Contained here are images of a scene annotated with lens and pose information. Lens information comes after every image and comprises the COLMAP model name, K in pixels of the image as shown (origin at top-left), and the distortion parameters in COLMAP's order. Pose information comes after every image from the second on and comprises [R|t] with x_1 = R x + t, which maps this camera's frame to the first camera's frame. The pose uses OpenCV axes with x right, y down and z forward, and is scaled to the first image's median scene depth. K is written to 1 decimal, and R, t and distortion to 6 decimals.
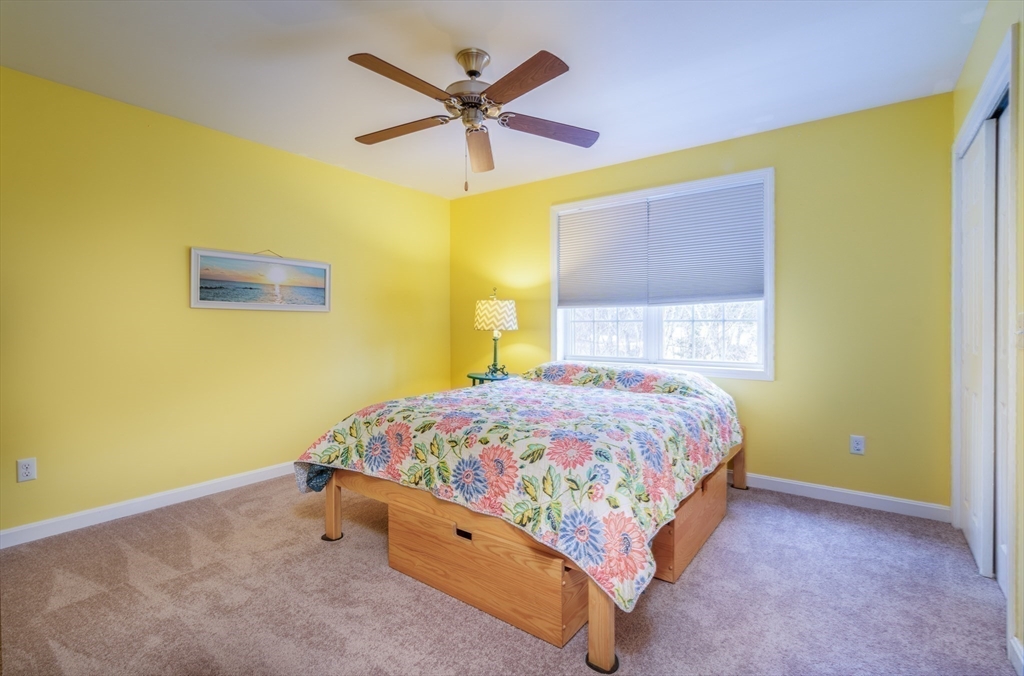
lens RADIAL K [[475.1, 0, 512.0], [0, 475.1, 338.0], [0, 0, 1]] dist [-0.000647, -0.000078]
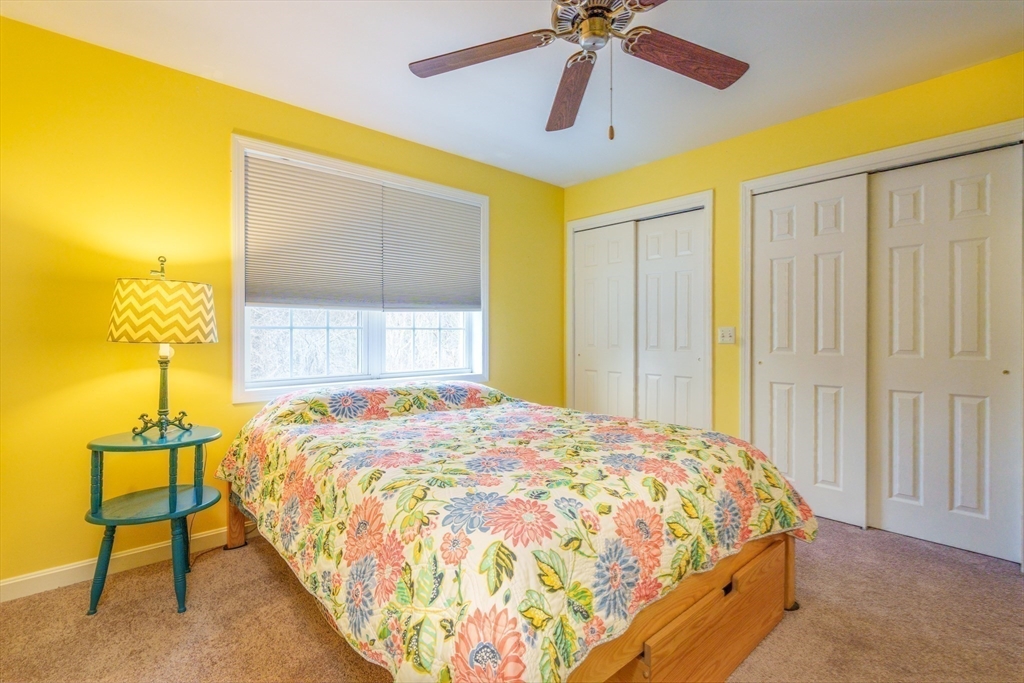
lens RADIAL K [[475.4, 0, 512.0], [0, 475.4, 341.5], [0, 0, 1]] dist [-0.014582, 0.000056]
pose [[0.193156, -0.014086, 0.981067, -0.498382], [0.026403, 0.999609, 0.009153, -0.014139], [-0.980813, 0.024135, 0.193452, 0.626059]]
